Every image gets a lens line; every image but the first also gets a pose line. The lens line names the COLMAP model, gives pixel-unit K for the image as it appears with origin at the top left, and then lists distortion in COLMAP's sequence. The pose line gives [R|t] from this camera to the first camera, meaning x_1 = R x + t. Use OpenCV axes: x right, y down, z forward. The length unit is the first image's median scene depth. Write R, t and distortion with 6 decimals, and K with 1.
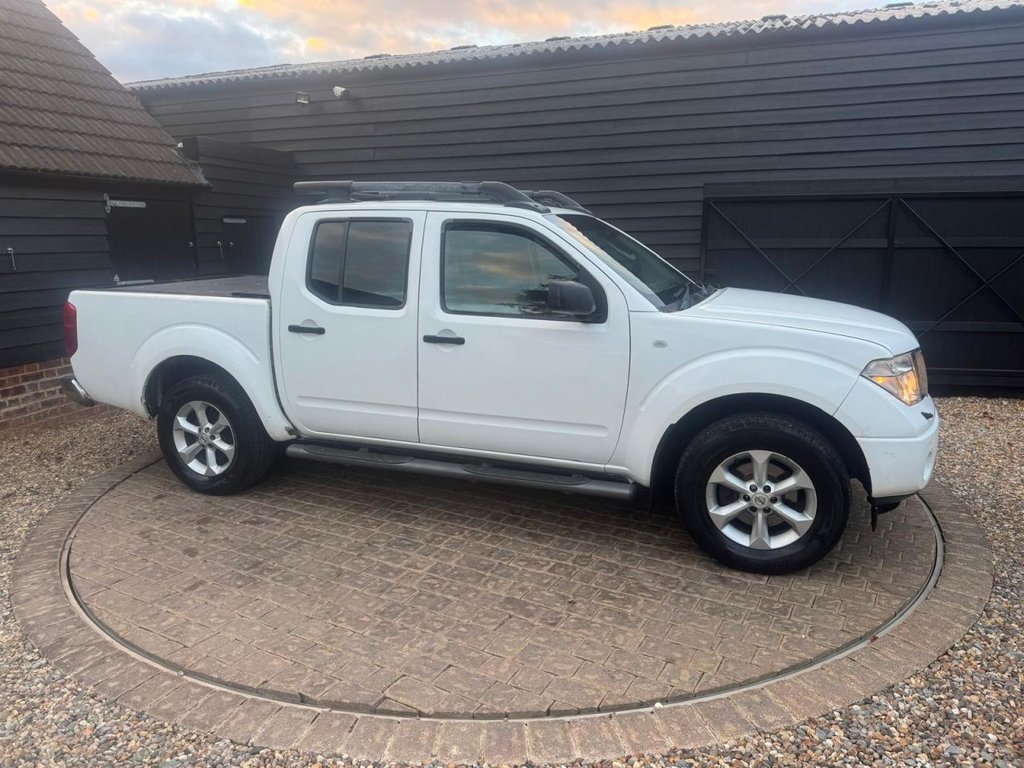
lens RADIAL K [[735.6, 0, 510.7], [0, 735.6, 384.7], [0, 0, 1]] dist [0.001781, -0.007884]
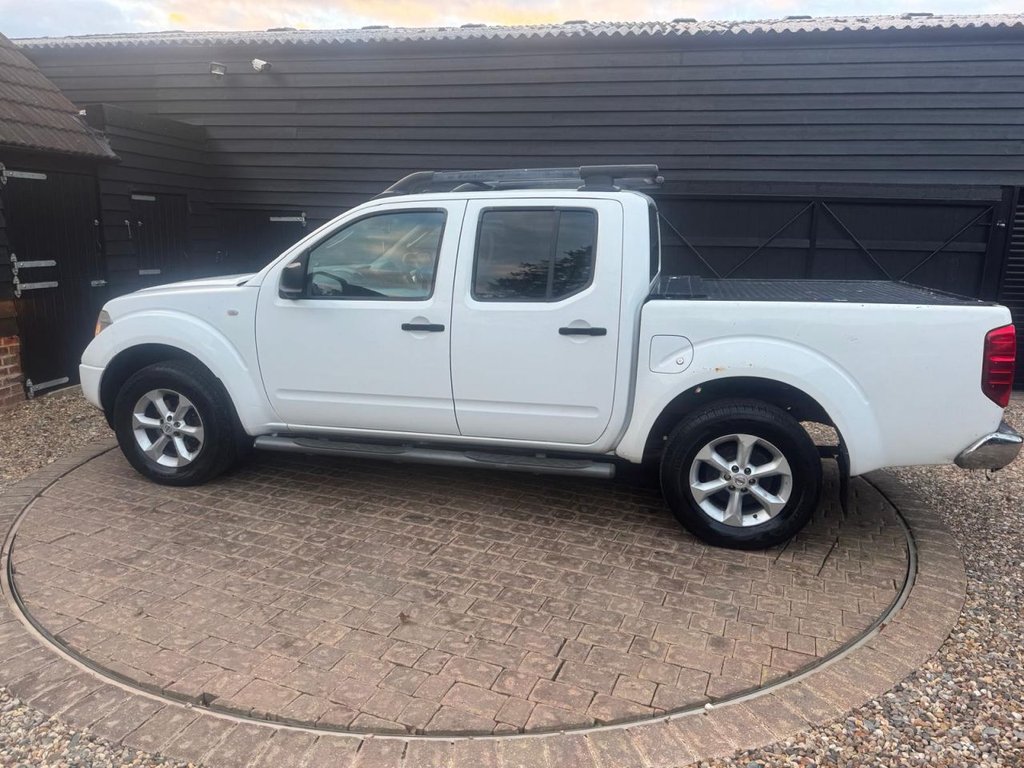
lens RADIAL K [[734.8, 0, 512.0], [0, 734.8, 381.7], [0, 0, 1]] dist [0.002394, -0.007766]
pose [[0.987697, 0.000346, 0.156379, -0.199966], [-0.002027, 0.999942, 0.010589, -0.012354], [-0.156366, -0.010776, 0.987640, 0.058411]]
